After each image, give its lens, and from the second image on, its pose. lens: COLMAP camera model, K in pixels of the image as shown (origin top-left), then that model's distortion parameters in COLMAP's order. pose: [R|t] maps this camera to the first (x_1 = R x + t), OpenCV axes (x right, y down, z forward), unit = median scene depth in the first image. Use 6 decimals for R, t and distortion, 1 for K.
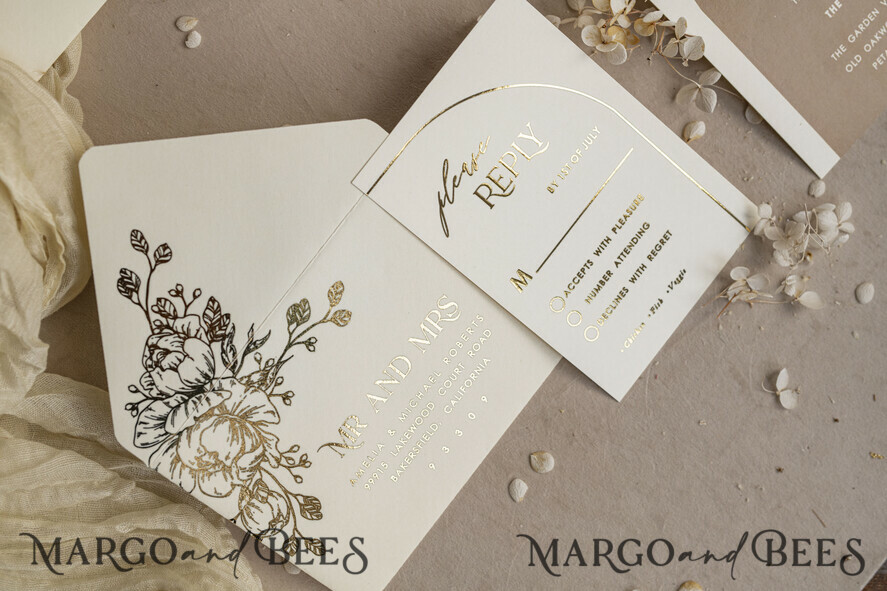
lens RADIAL K [[1333.5, 0, 450.4], [0, 1333.5, 300.5], [0, 0, 1]] dist [-0.035560, 0.000000]
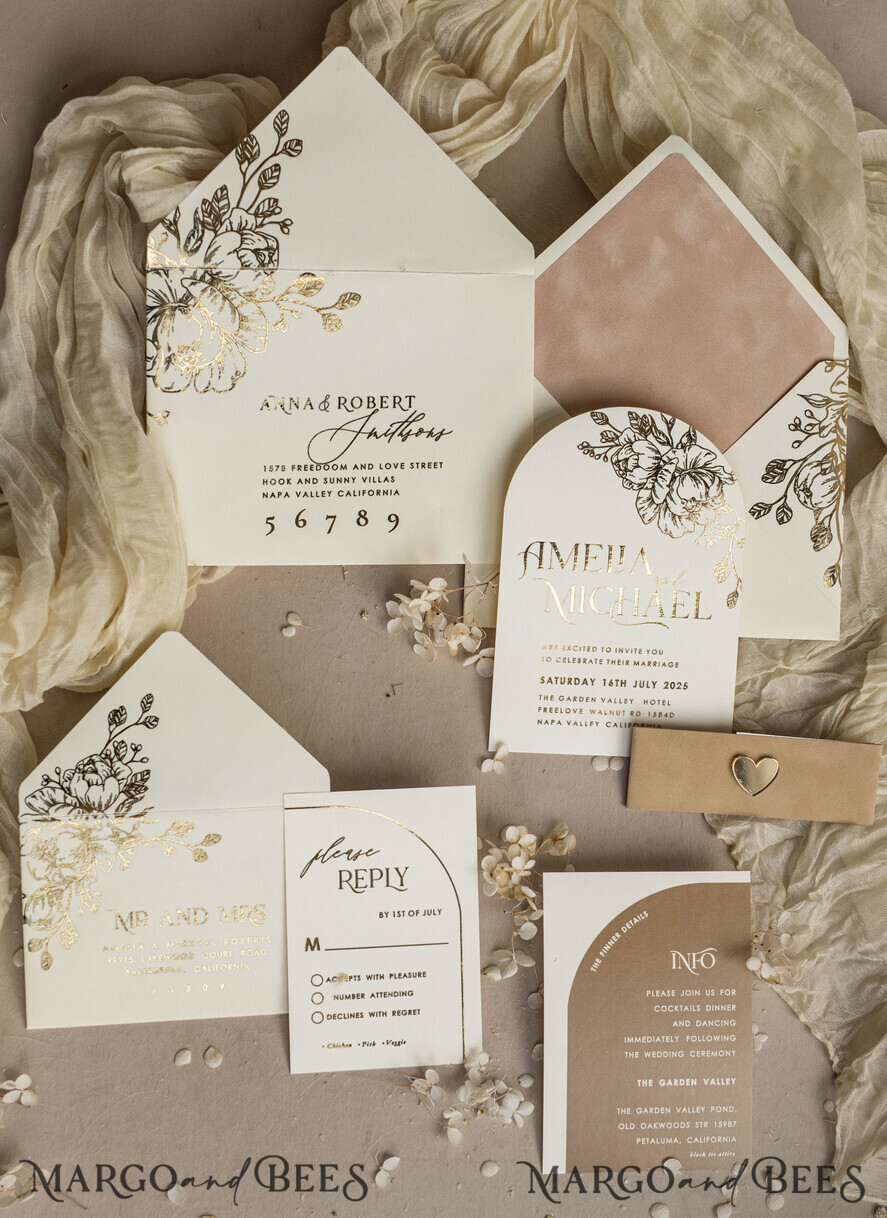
lens RADIAL K [[2110.1, 0, 451.2], [0, 2110.1, 567.0], [0, 0, 1]] dist [-0.027814, 0.000000]
pose [[0.661594, 0.741336, -0.112755, 0.106304], [-0.743997, 0.630188, -0.222107, 0.112501], [-0.093600, 0.230834, 0.968481, -1.108465]]
